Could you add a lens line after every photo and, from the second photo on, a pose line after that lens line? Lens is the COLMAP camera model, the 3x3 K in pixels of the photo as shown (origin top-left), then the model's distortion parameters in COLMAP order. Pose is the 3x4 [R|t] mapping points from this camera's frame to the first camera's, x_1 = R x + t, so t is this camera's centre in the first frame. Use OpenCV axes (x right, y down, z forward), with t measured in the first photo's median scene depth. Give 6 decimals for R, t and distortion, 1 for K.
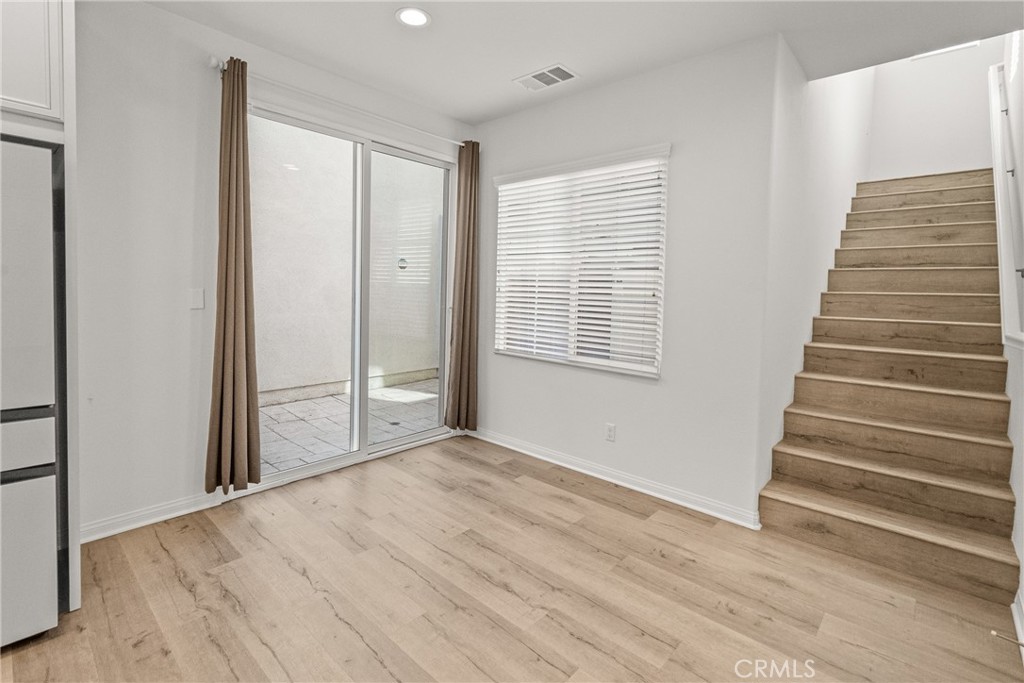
lens RADIAL K [[482.5, 0, 519.4], [0, 482.5, 298.7], [0, 0, 1]] dist [0.003648, 0.000693]
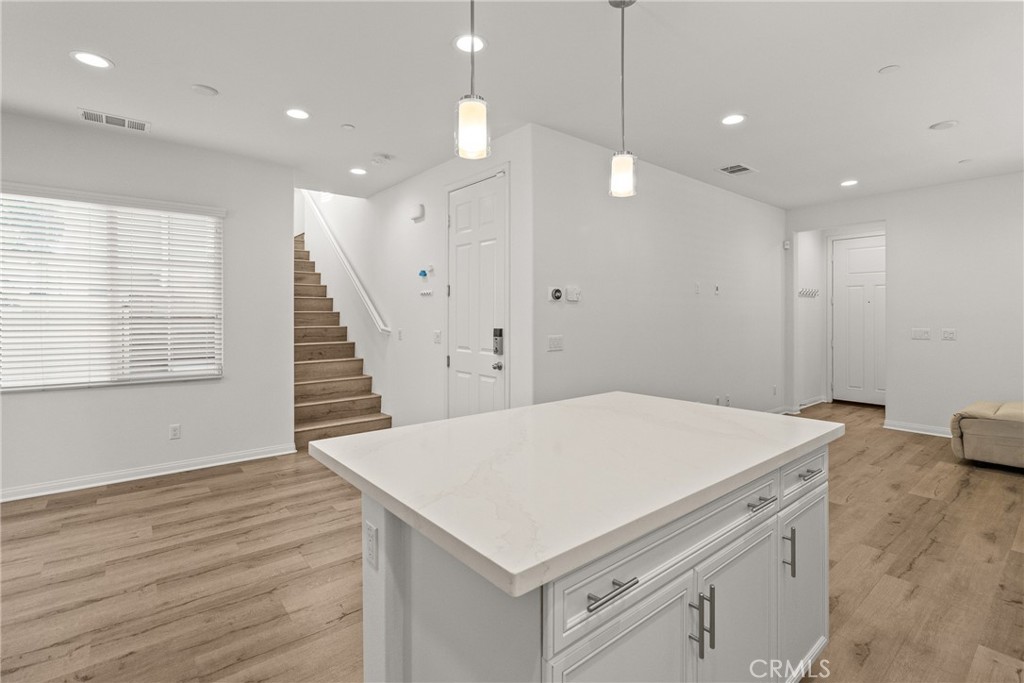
lens RADIAL K [[482.5, 0, 519.4], [0, 482.5, 298.7], [0, 0, 1]] dist [0.003648, 0.000693]
pose [[0.134928, 0.005507, 0.990840, -1.102081], [0.024250, 0.999667, -0.008858, -0.032347], [-0.990559, 0.025223, 0.134749, -0.034474]]
